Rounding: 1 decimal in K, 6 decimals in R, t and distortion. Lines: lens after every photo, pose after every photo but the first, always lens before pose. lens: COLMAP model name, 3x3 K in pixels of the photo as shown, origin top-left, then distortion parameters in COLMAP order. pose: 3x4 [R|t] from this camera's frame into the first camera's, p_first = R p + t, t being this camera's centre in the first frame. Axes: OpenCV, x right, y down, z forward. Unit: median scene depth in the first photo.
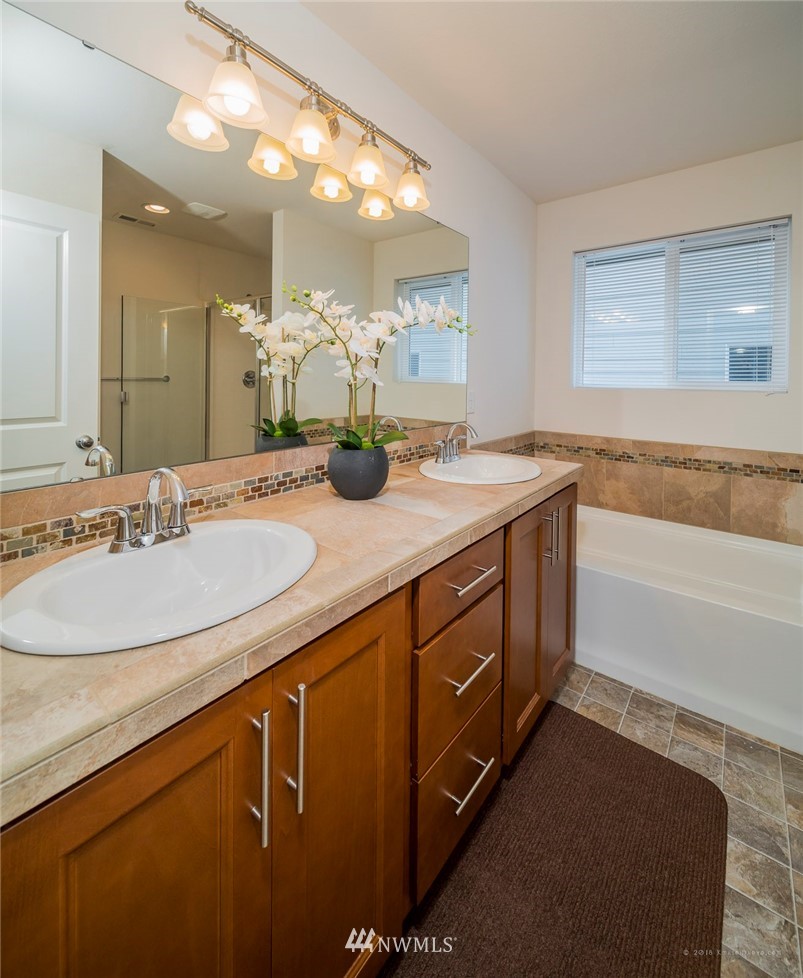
lens RADIAL K [[432.0, 0, 396.6], [0, 432.0, 490.0], [0, 0, 1]] dist [0.003910, -0.001183]
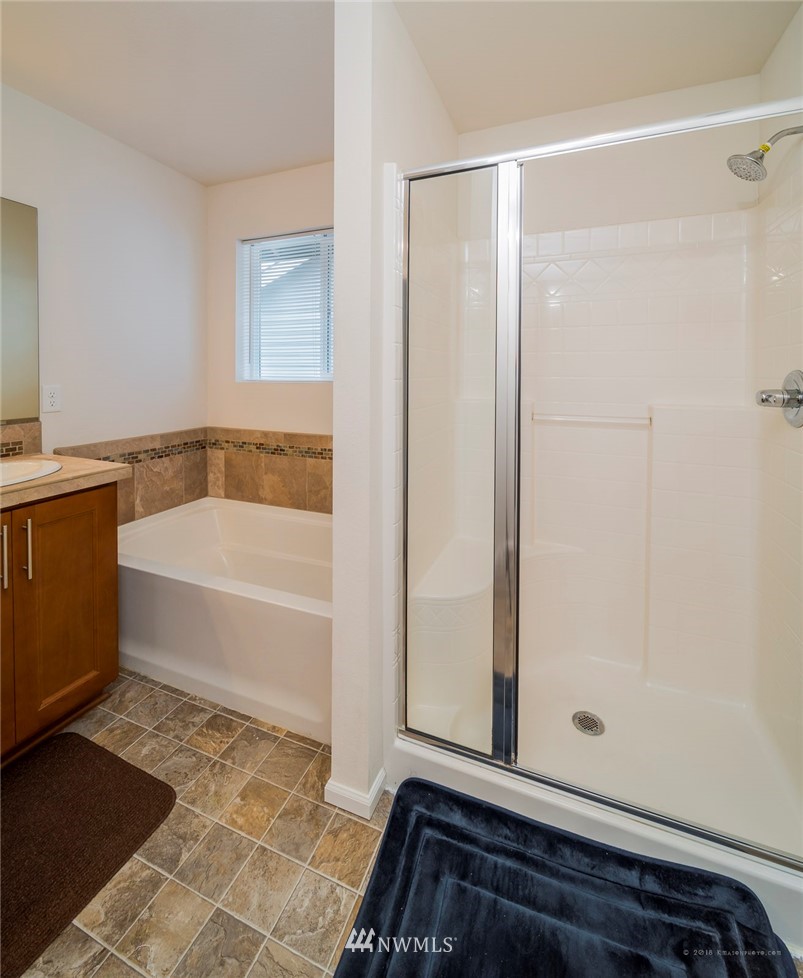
lens RADIAL K [[432.0, 0, 396.4], [0, 432.0, 486.0], [0, 0, 1]] dist [0.003910, -0.001183]
pose [[0.958758, -0.080357, 0.272627, 0.544481], [0.079903, 0.996721, 0.012788, 0.015668], [-0.272760, 0.009523, 0.962035, -0.032384]]
